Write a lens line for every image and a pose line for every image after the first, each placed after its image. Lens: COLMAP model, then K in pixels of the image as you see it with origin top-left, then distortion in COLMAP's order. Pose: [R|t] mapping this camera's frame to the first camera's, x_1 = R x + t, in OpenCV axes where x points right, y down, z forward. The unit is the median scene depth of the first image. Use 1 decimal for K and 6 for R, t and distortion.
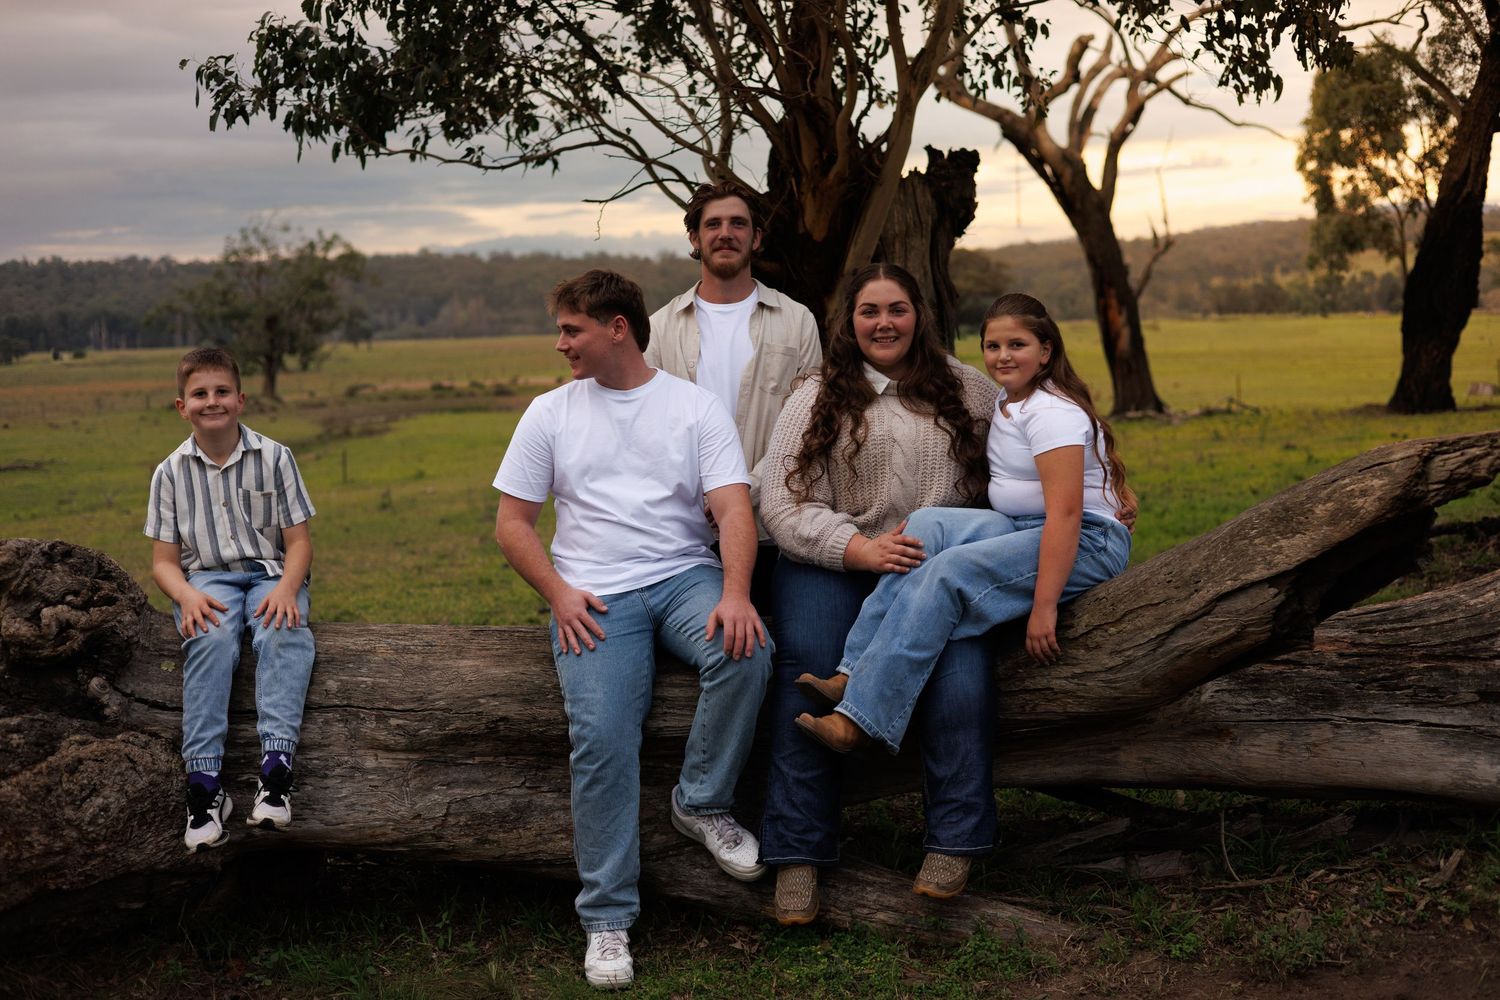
lens RADIAL K [[2103.6, 0, 750.0], [0, 2103.6, 500.0], [0, 0, 1]] dist [0.019429, 0.070092]
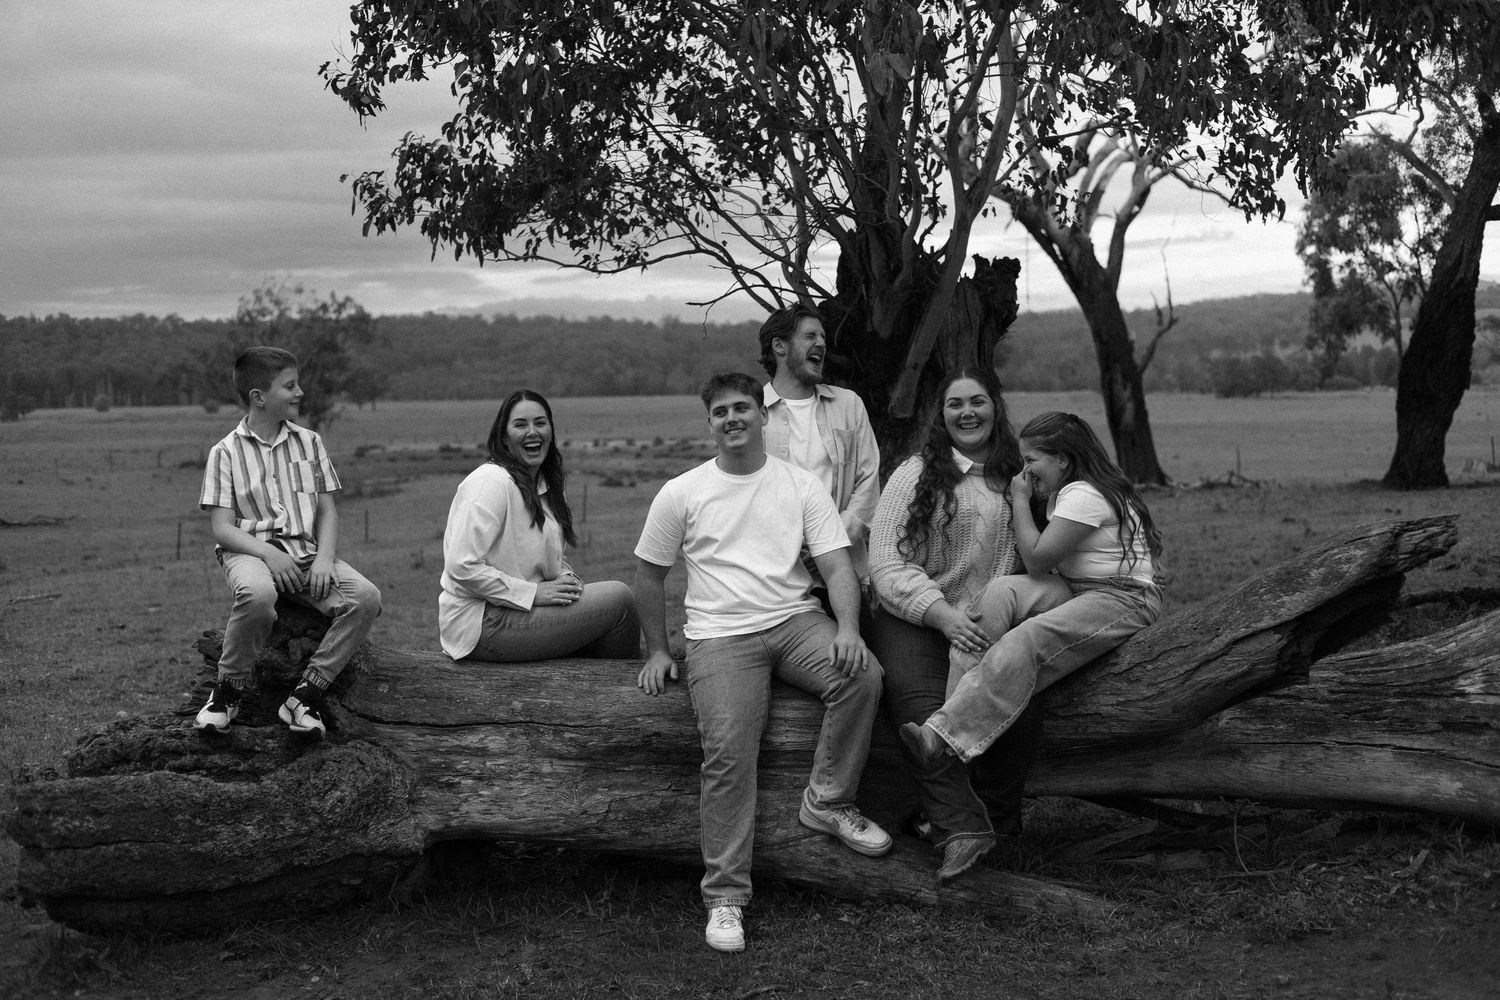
lens RADIAL K [[2242.0, 0, 723.9], [0, 2242.0, 502.0], [0, 0, 1]] dist [0.015217, 0.150046]
pose [[0.999896, 0.013493, 0.005027, -0.061172], [-0.013343, 0.999497, -0.028781, 0.003464], [-0.005413, 0.028711, 0.999573, -0.232192]]
